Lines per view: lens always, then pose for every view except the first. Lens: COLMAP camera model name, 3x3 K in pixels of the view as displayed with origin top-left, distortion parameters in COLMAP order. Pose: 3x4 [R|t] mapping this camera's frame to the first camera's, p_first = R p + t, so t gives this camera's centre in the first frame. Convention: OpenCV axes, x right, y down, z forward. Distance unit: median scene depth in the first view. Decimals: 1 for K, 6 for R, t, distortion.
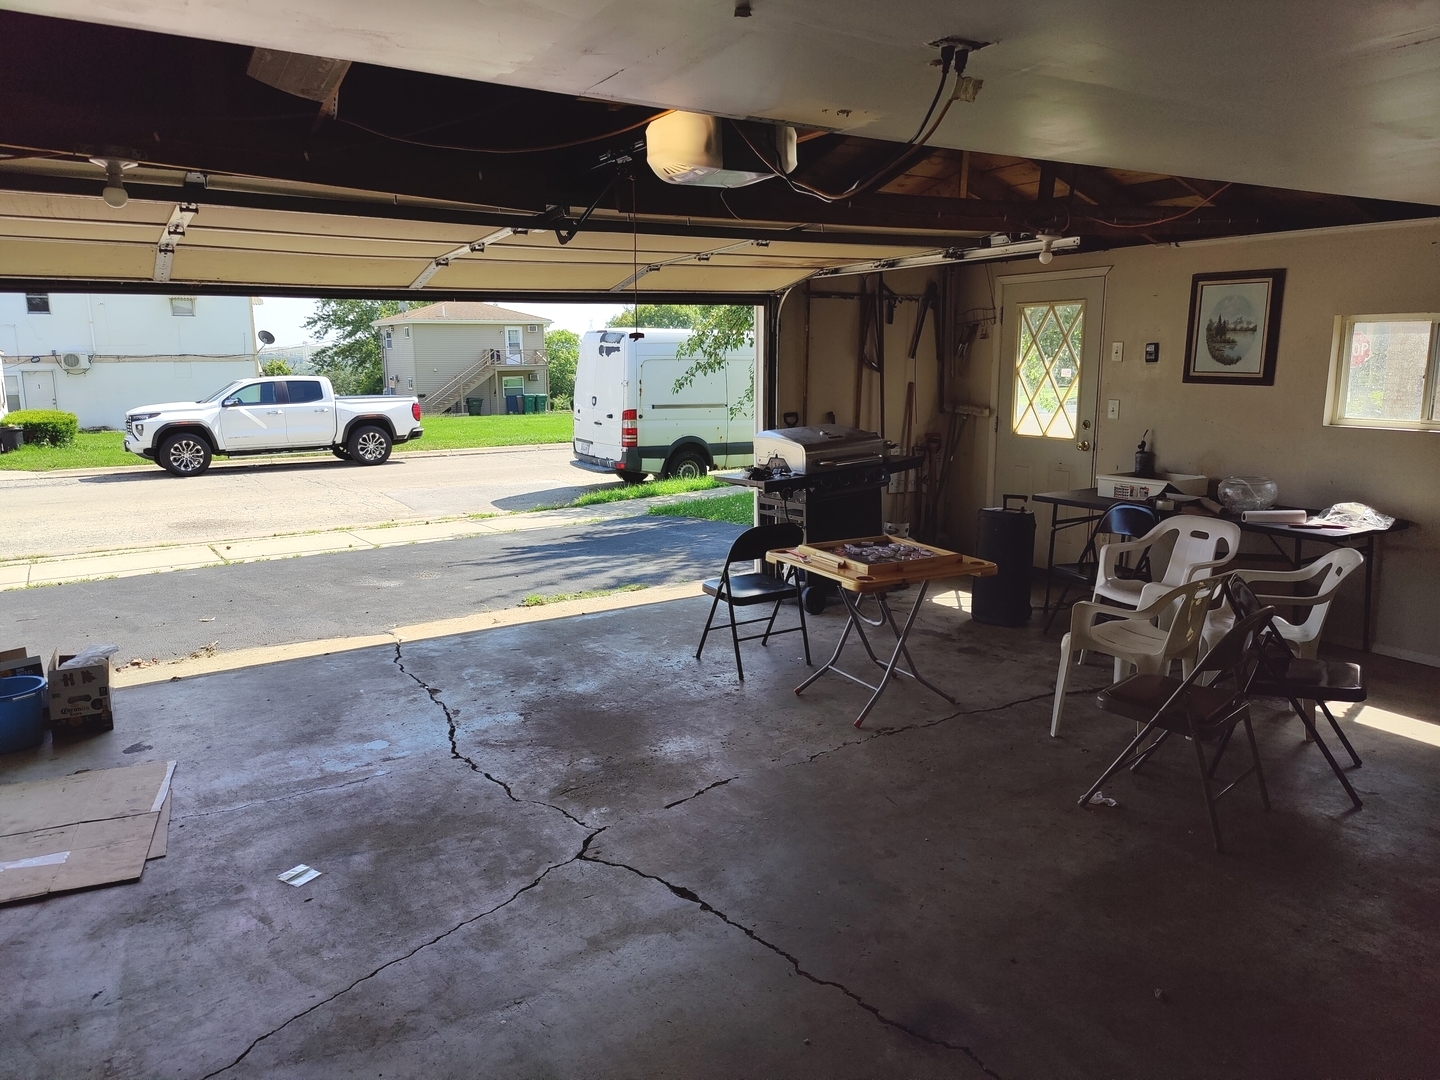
lens RADIAL K [[1005.3, 0, 716.1], [0, 1005.3, 536.1], [0, 0, 1]] dist [0.012785, -0.002092]
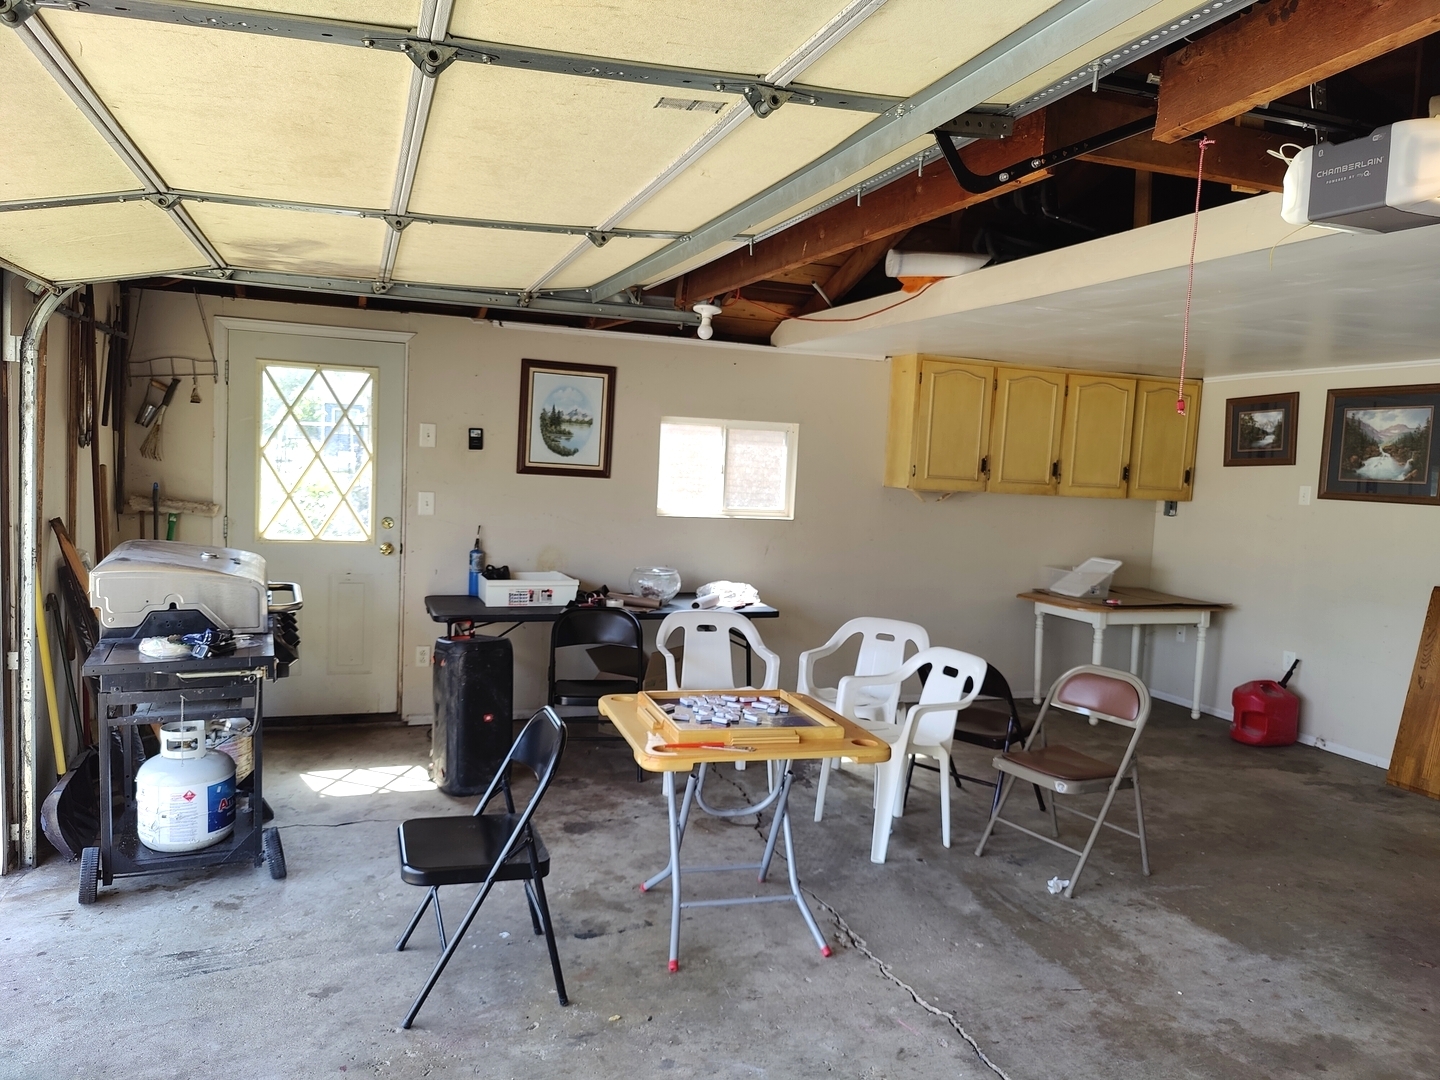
lens RADIAL K [[1005.3, 0, 716.1], [0, 1005.3, 536.1], [0, 0, 1]] dist [0.012785, -0.002092]
pose [[0.208728, -0.051765, 0.976603, -0.411861], [0.128975, 0.991333, 0.024980, -0.098310], [-0.969432, 0.120743, 0.213596, 0.656965]]
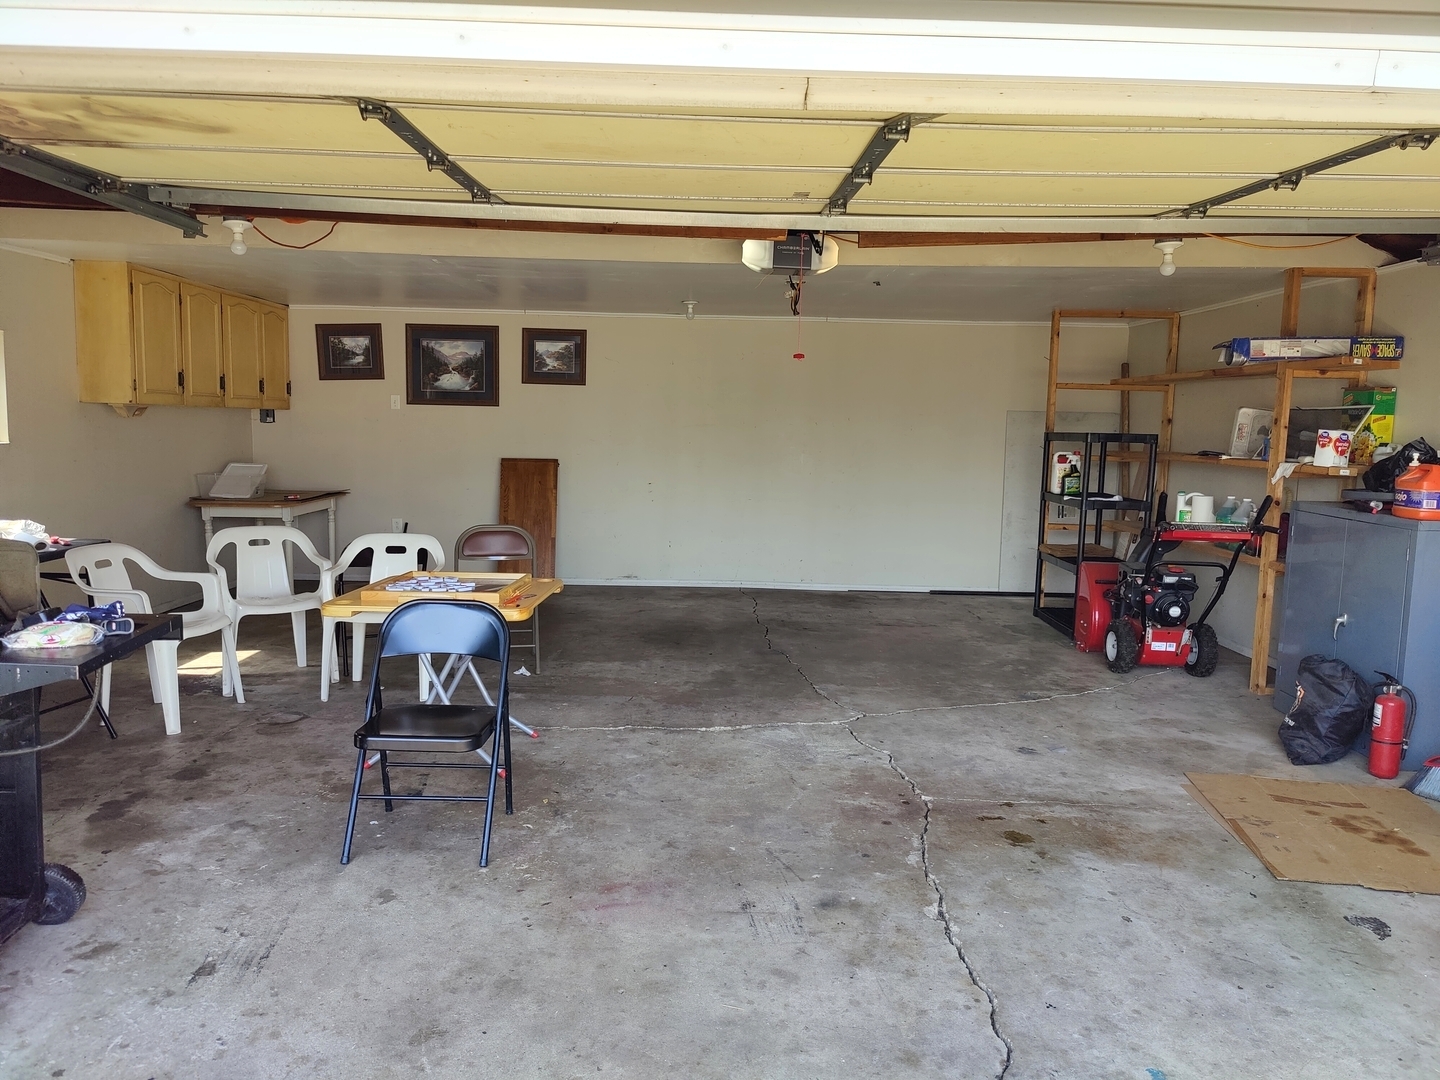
lens RADIAL K [[1005.3, 0, 716.1], [0, 1005.3, 536.1], [0, 0, 1]] dist [0.012785, -0.002092]
pose [[-0.855458, -0.067064, 0.513511, -0.377524], [0.080794, 0.962155, 0.260251, -0.182366], [-0.511531, 0.264123, -0.817665, 1.235266]]
